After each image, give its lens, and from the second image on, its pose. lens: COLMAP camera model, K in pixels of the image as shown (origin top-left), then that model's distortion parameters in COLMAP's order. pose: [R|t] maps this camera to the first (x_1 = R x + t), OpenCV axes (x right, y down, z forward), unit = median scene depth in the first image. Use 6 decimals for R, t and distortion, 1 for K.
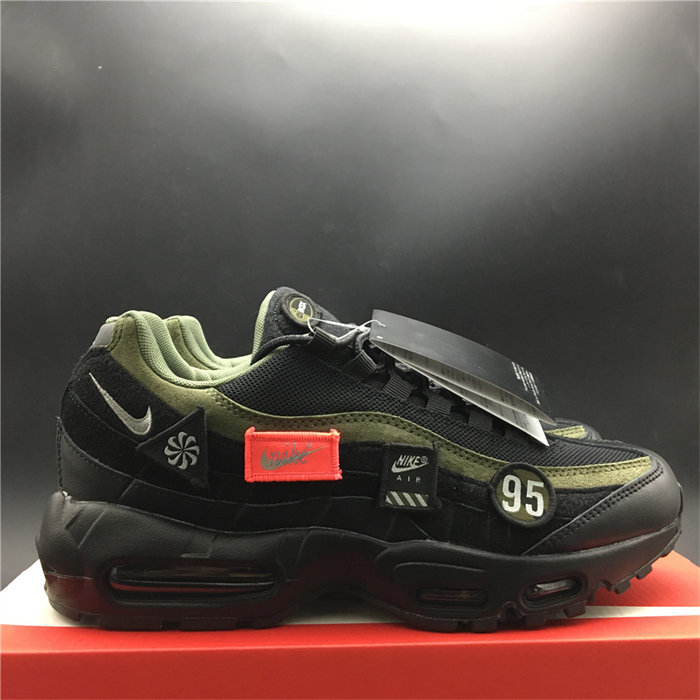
lens RADIAL K [[756.7, 0, 350.0], [0, 756.7, 350.0], [0, 0, 1]] dist [0.134580, -0.269369]
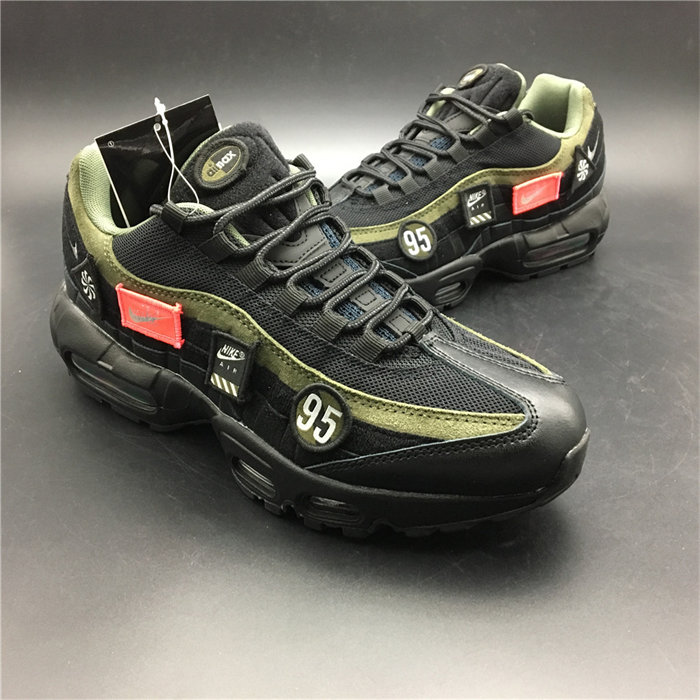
lens RADIAL K [[756.7, 0, 350.0], [0, 756.7, 350.0], [0, 0, 1]] dist [0.134580, -0.269369]
pose [[0.778664, 0.318444, -0.540625, 0.766665], [-0.044615, 0.887555, 0.458537, -0.339993], [0.625852, -0.332926, 0.705315, 0.372035]]
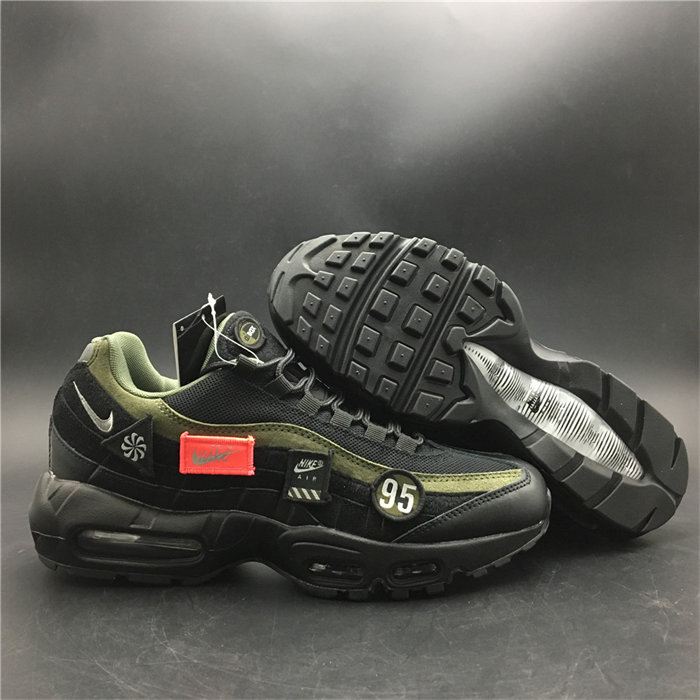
lens RADIAL K [[756.7, 0, 350.0], [0, 756.7, 350.0], [0, 0, 1]] dist [0.134580, -0.269369]
pose [[0.993217, 0.042401, -0.108272, 0.277512], [-0.038454, 0.998527, 0.038286, -0.095847], [0.109736, -0.033863, 0.993384, -0.250688]]
